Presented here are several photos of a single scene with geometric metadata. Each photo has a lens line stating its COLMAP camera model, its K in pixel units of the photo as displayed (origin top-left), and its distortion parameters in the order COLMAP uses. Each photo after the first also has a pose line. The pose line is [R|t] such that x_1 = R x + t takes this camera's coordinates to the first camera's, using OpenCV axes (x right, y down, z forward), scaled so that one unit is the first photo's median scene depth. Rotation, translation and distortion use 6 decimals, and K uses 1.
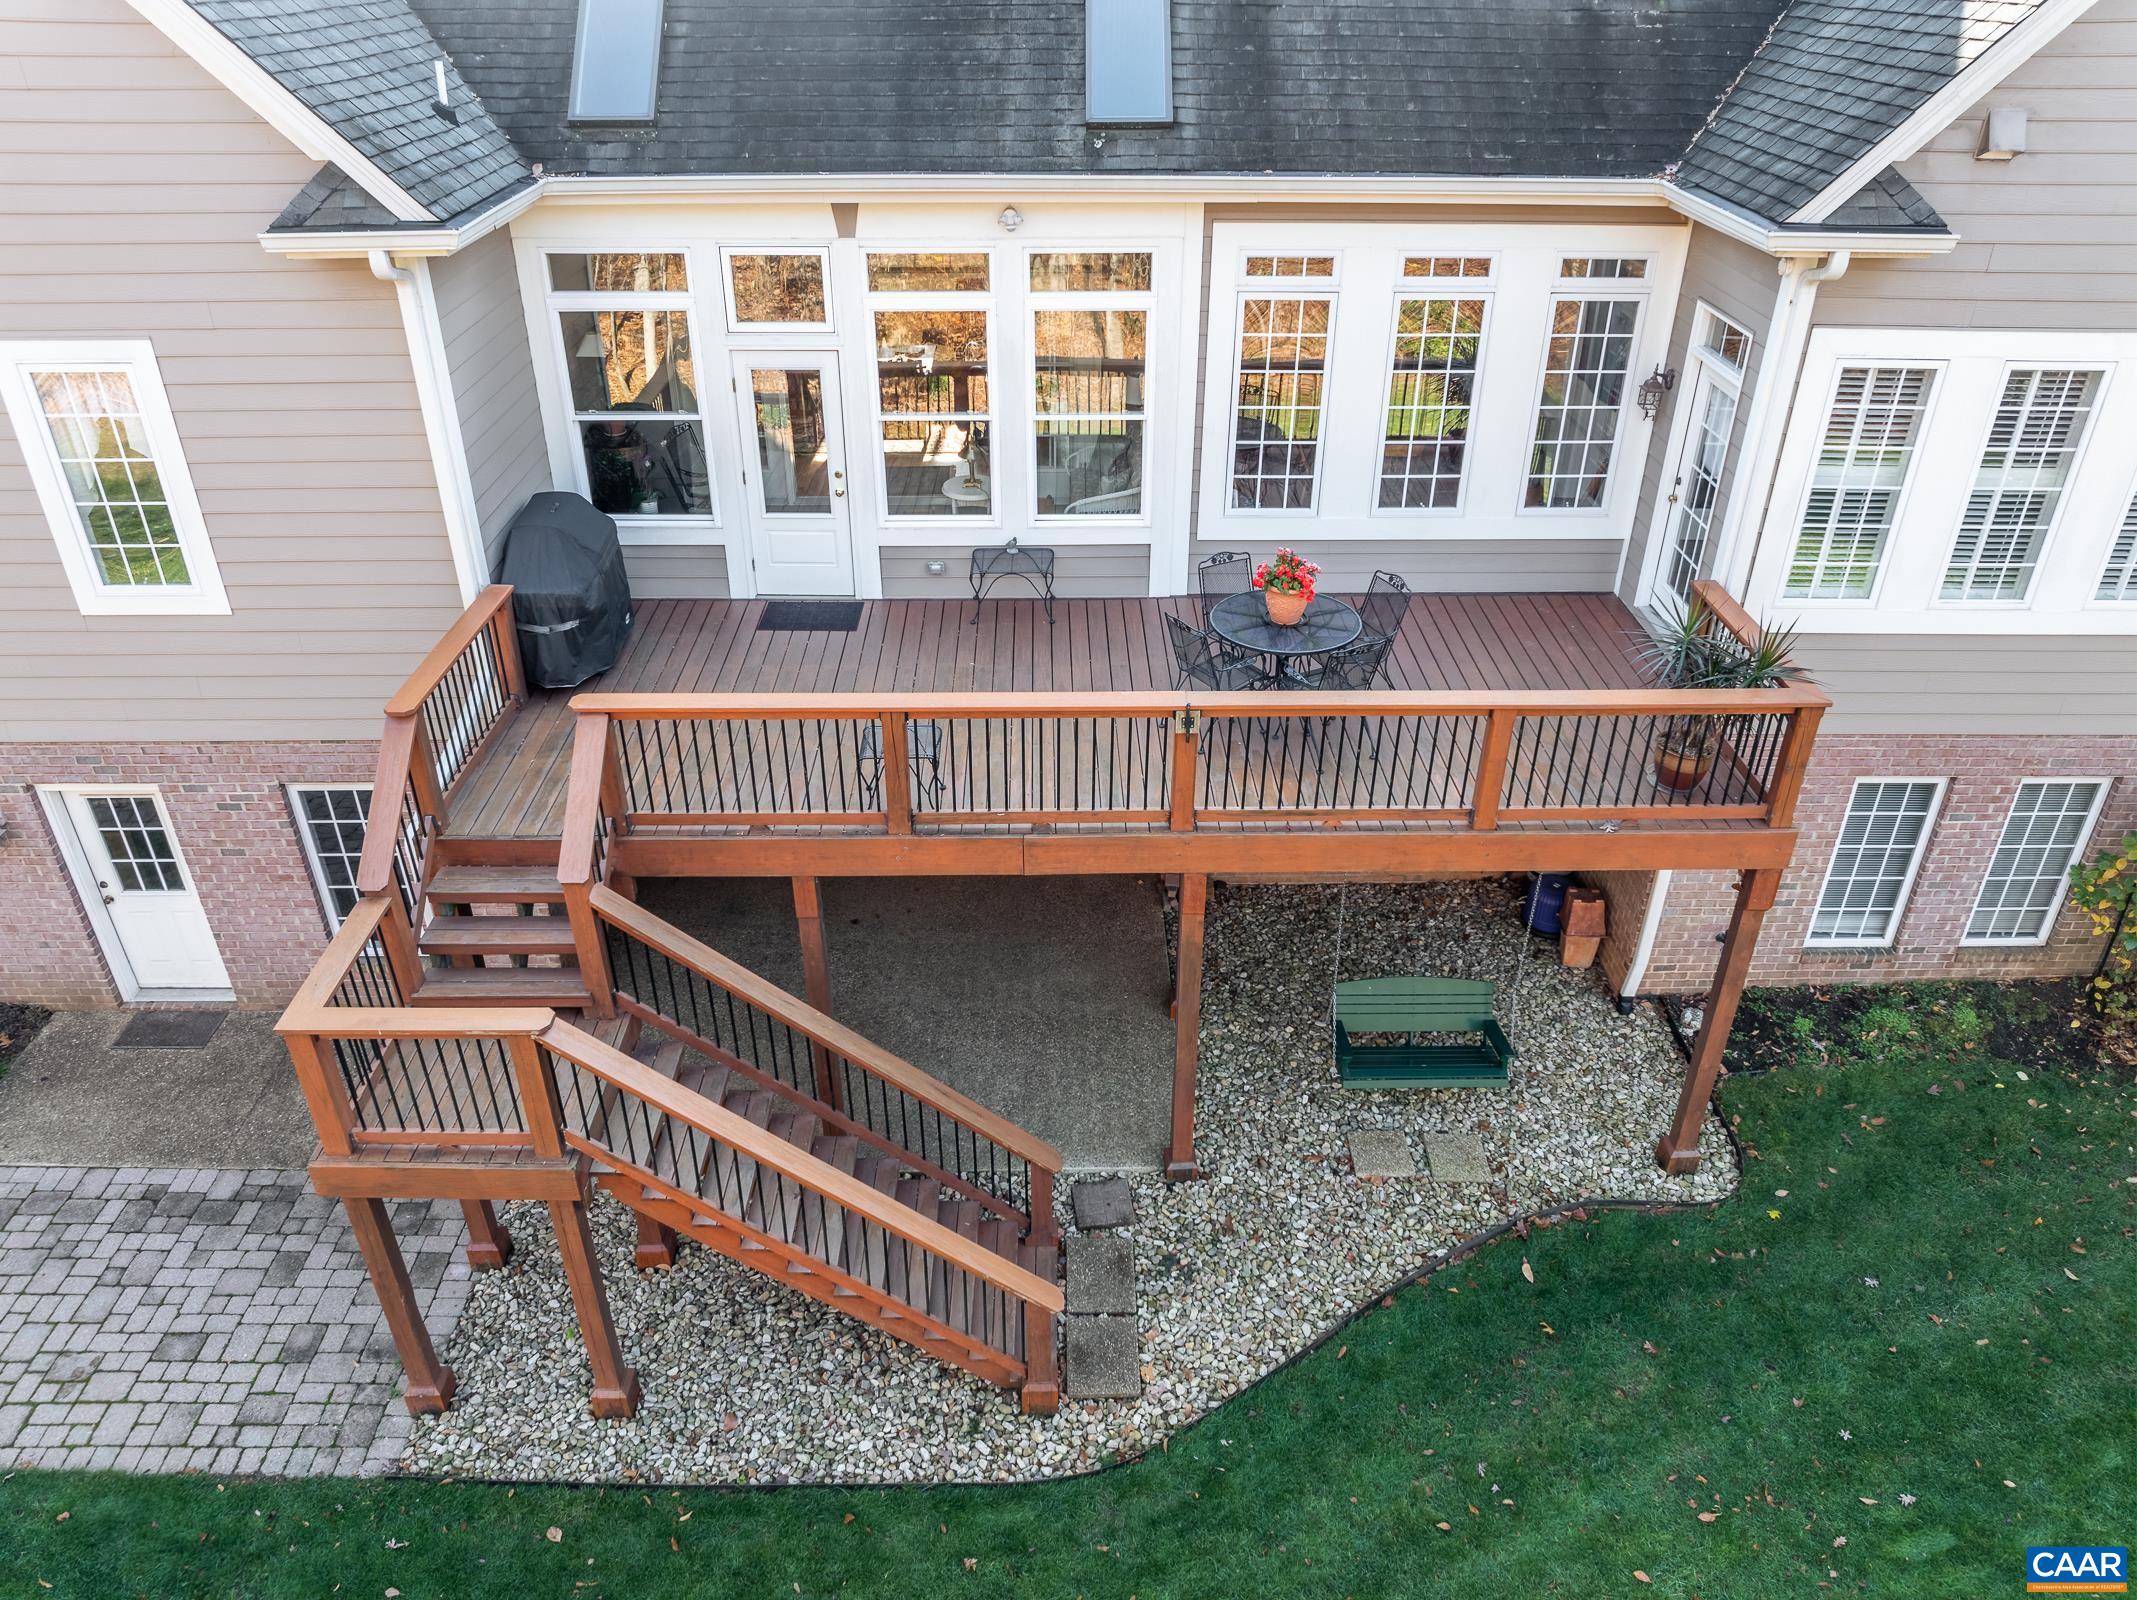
lens RADIAL K [[1518.3, 0, 1069.8], [0, 1518.3, 768.3], [0, 0, 1]] dist [-0.054201, 0.010036]
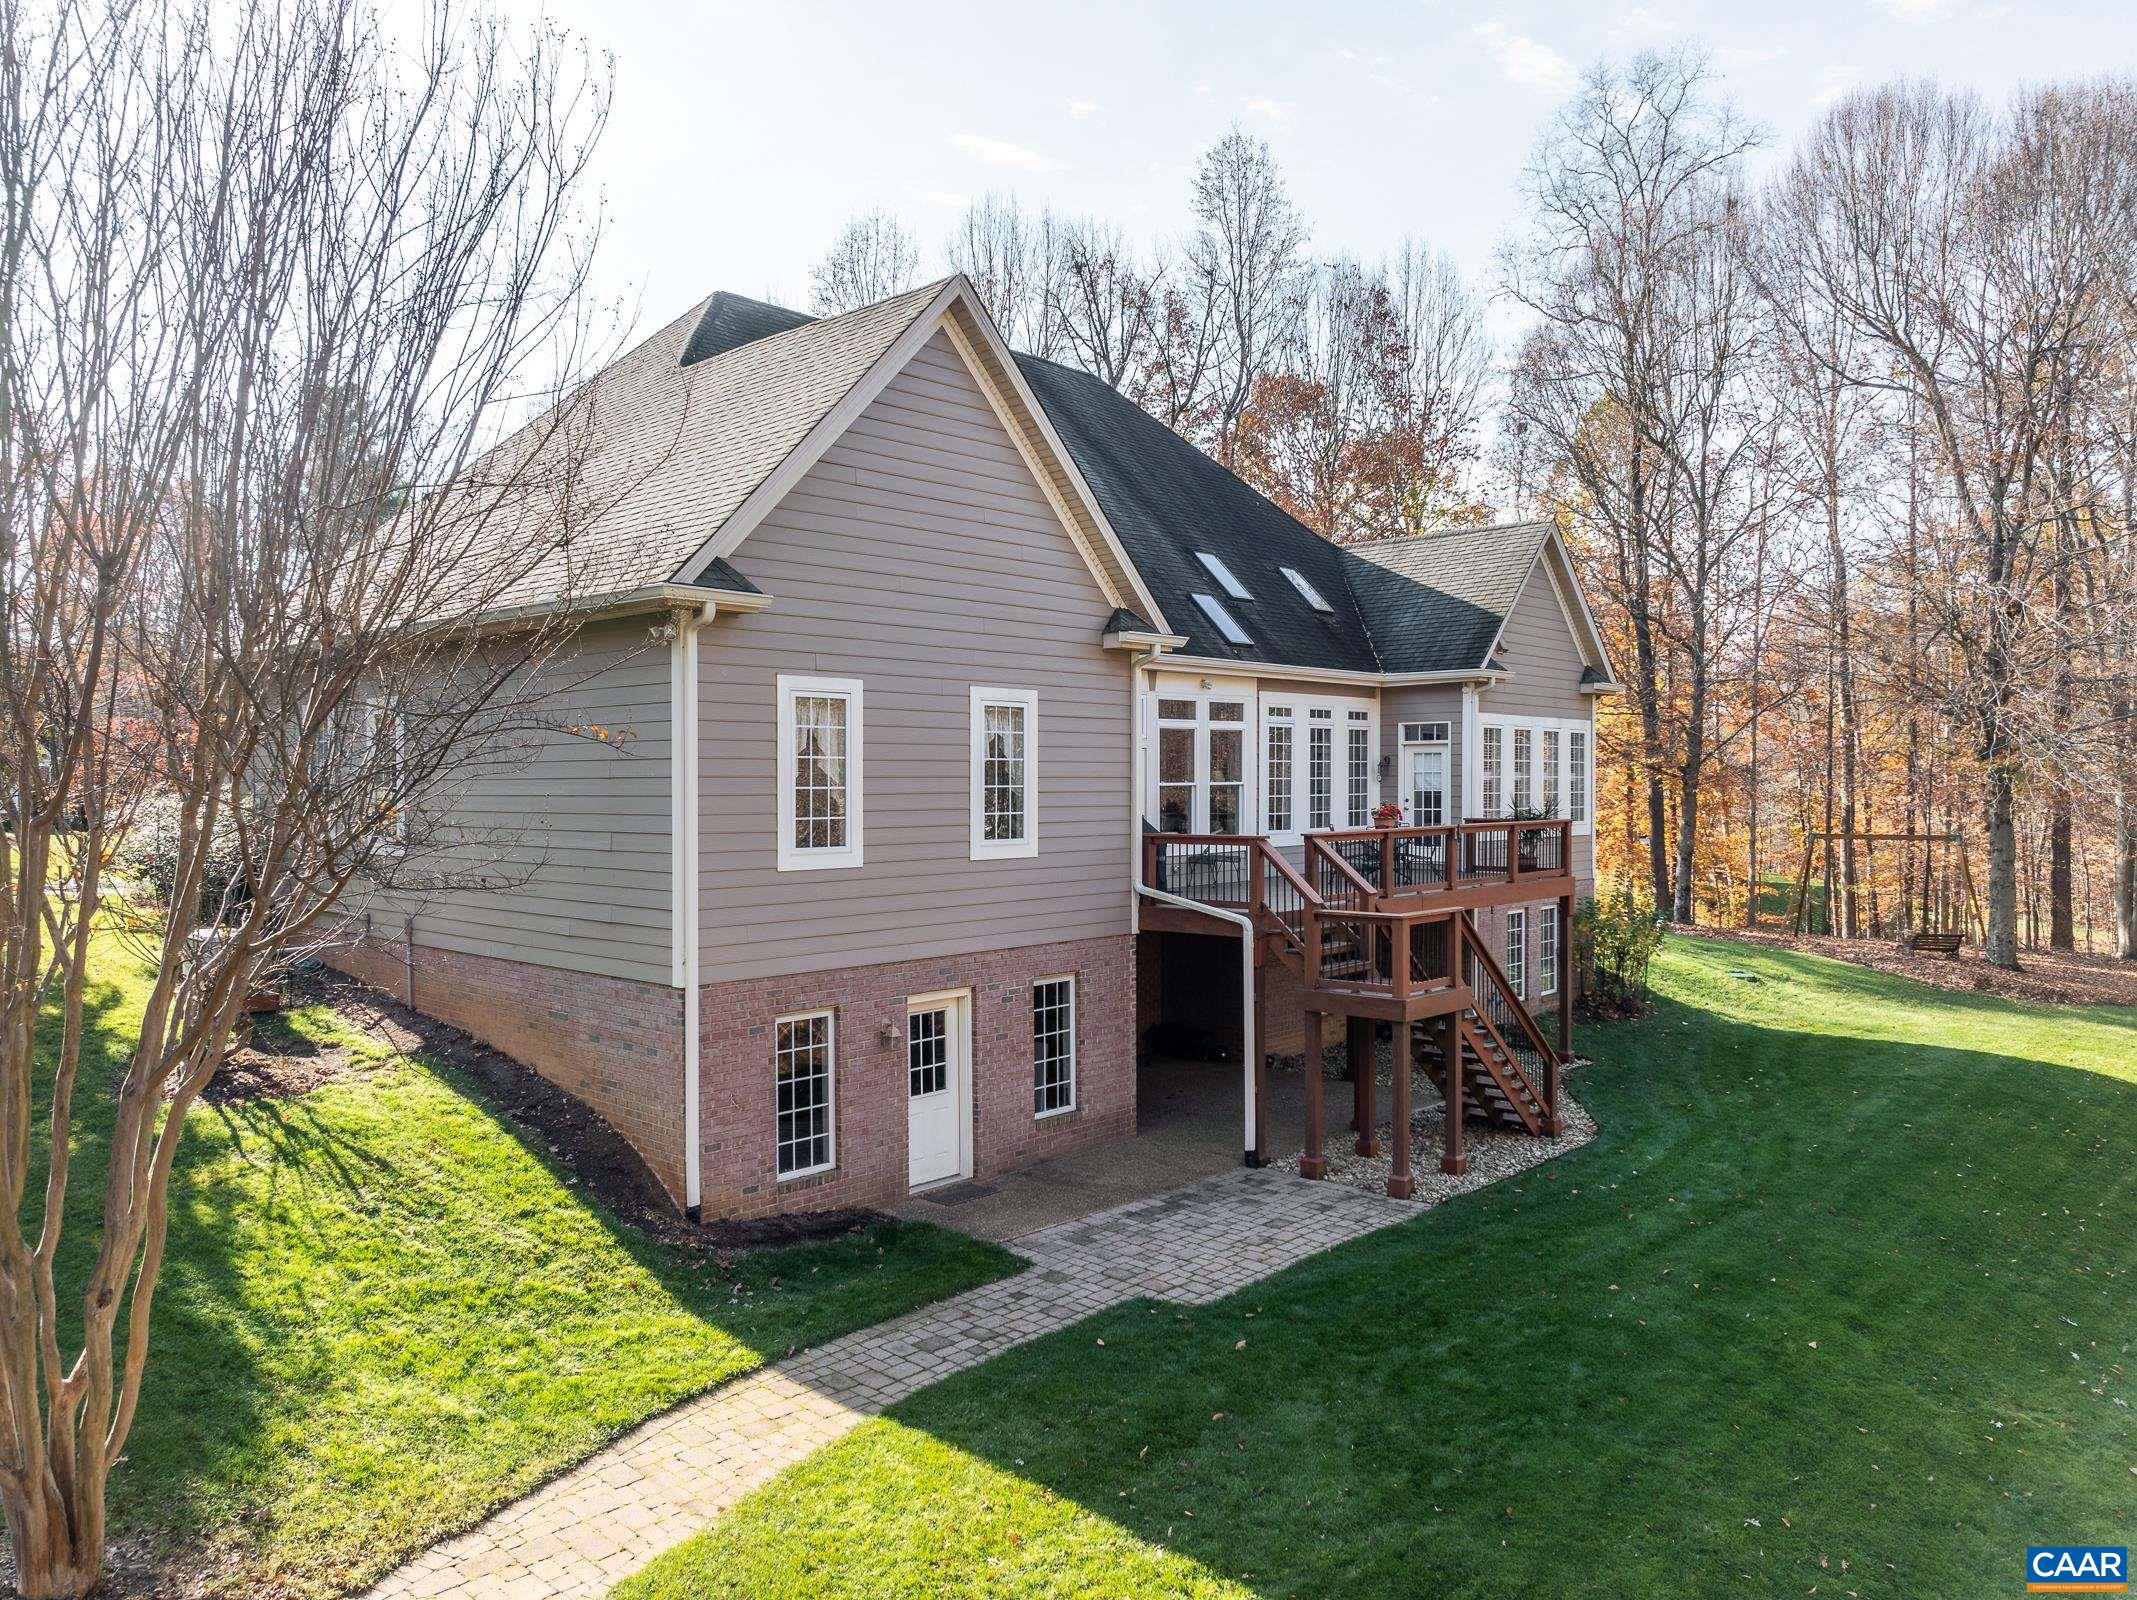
lens RADIAL K [[1518.3, 0, 1069.8], [0, 1518.3, 768.3], [0, 0, 1]] dist [-0.054201, 0.010036]
pose [[0.680071, -0.000068, 0.733146, -1.663220], [0.375330, 0.859051, -0.348079, 0.385436], [-0.629786, 0.511891, 0.584241, -0.049748]]
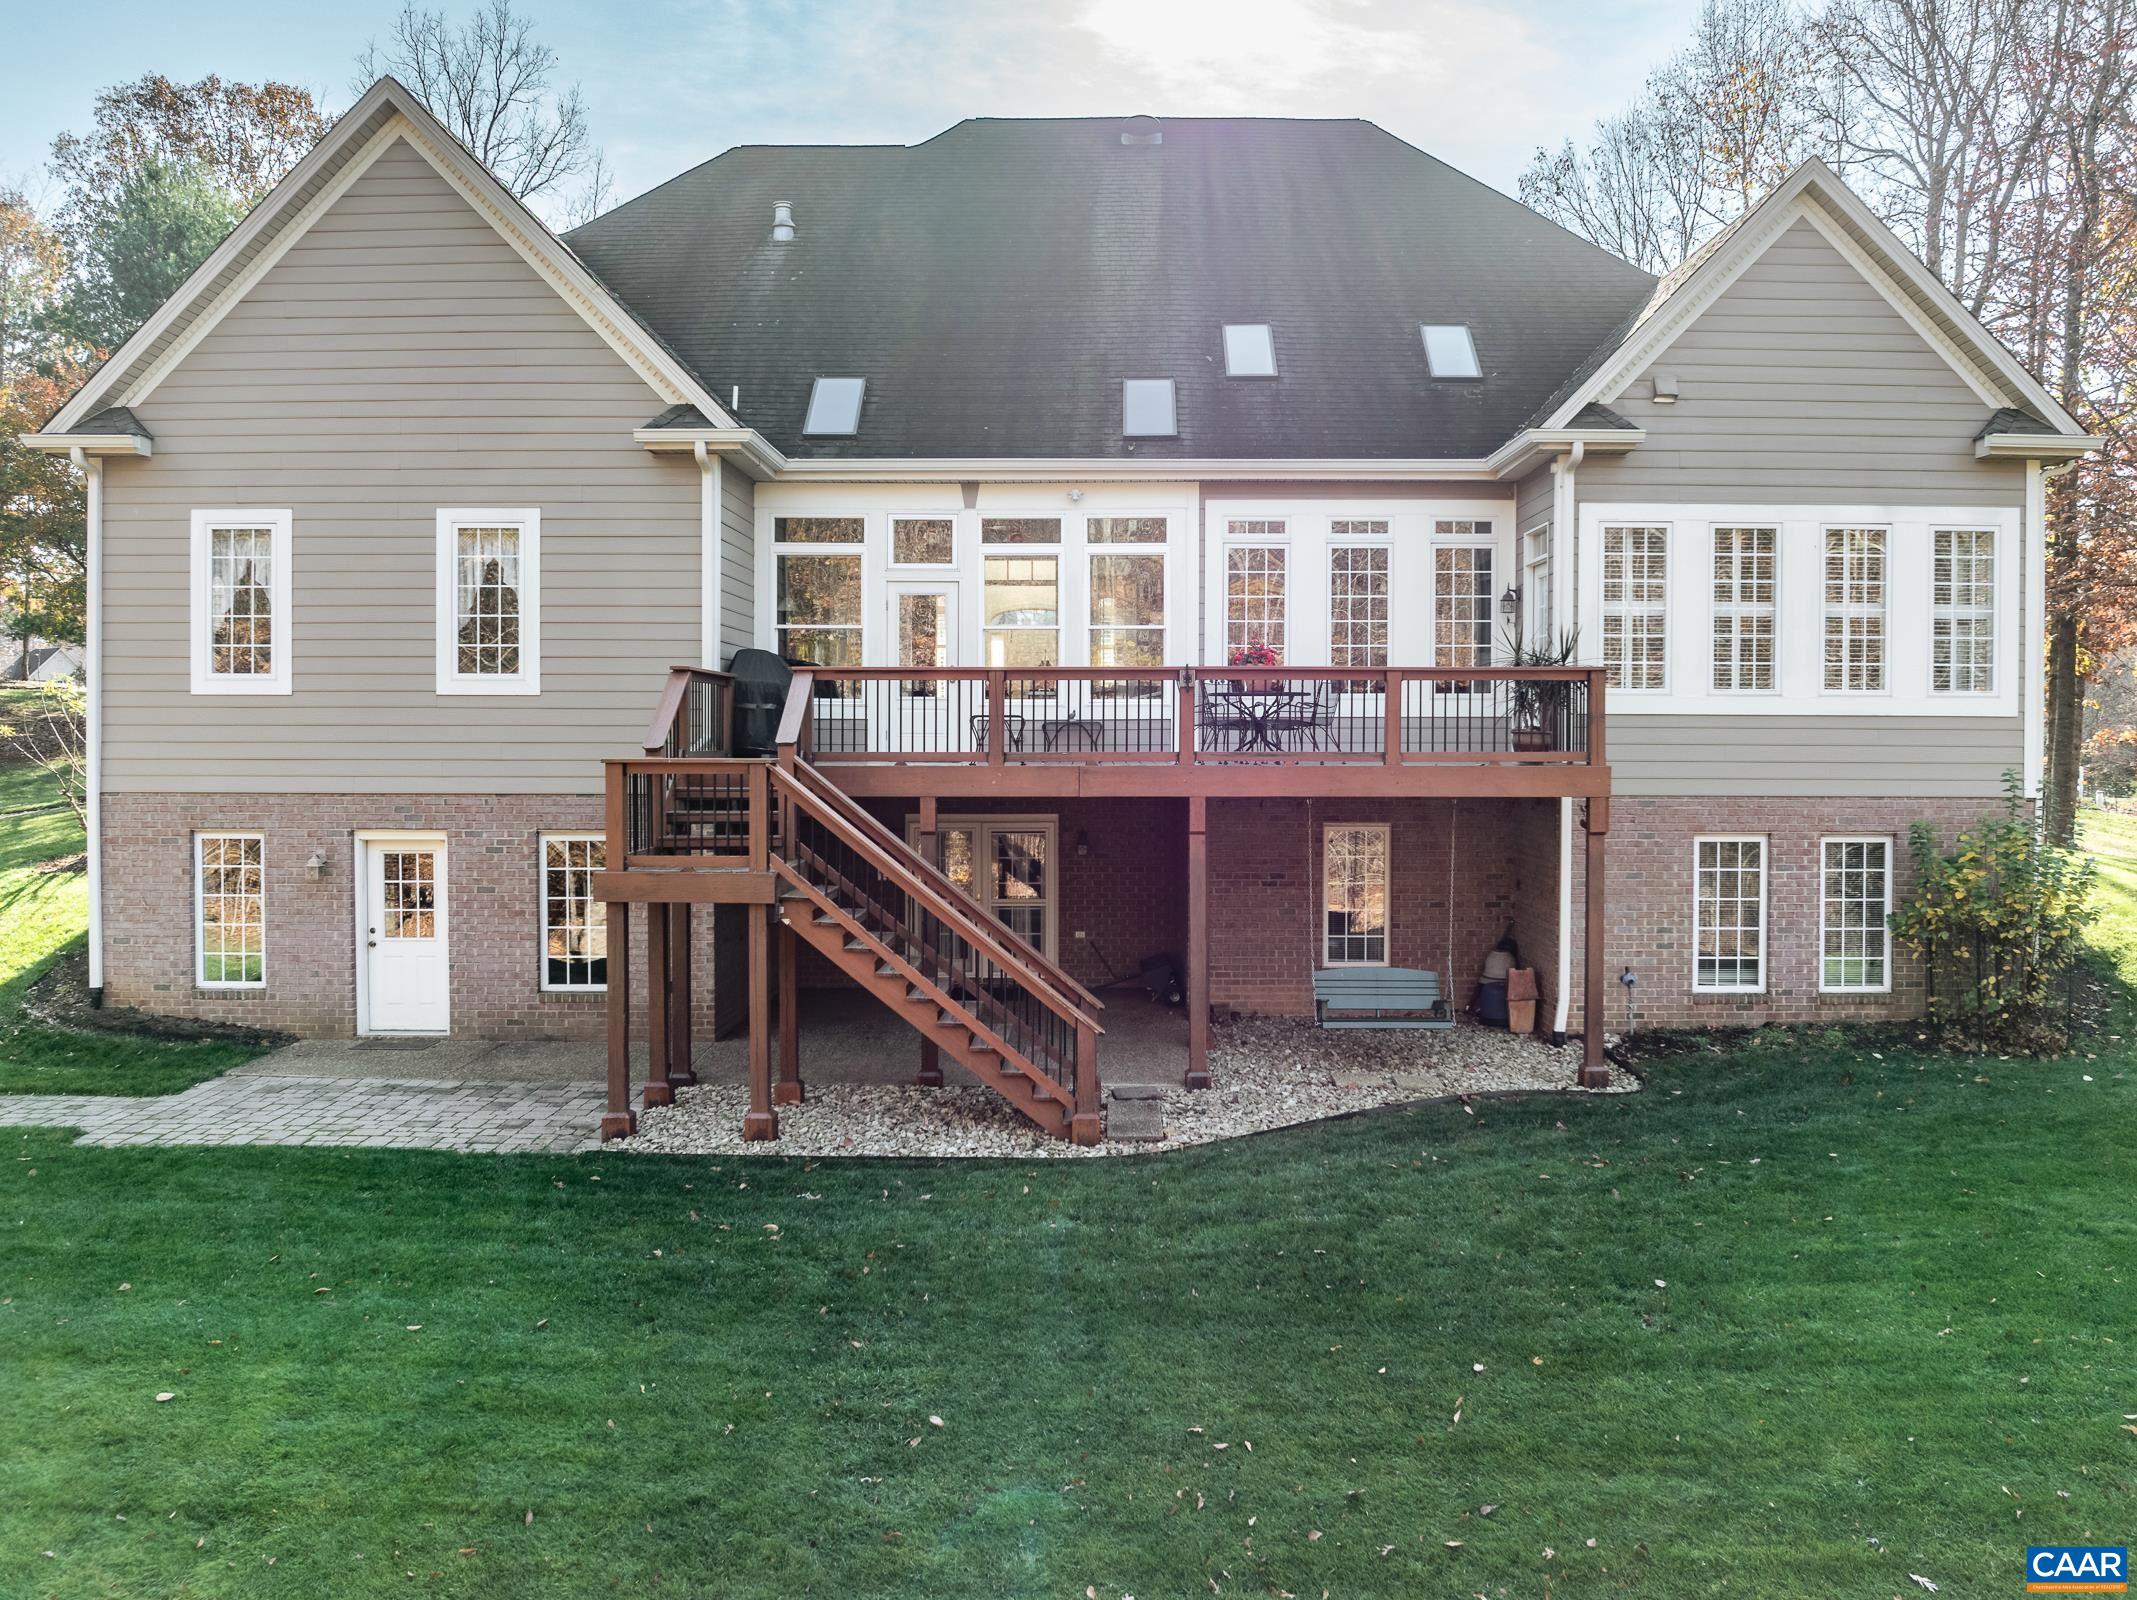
lens RADIAL K [[1666.0, 0, 1079.7], [0, 1666.0, 717.1], [0, 0, 1]] dist [-0.055372, -0.004784]
pose [[0.999650, 0.000128, -0.026450, 0.010947], [-0.013898, 0.853377, -0.521109, 0.710533], [0.022505, 0.521294, 0.853080, -0.342703]]
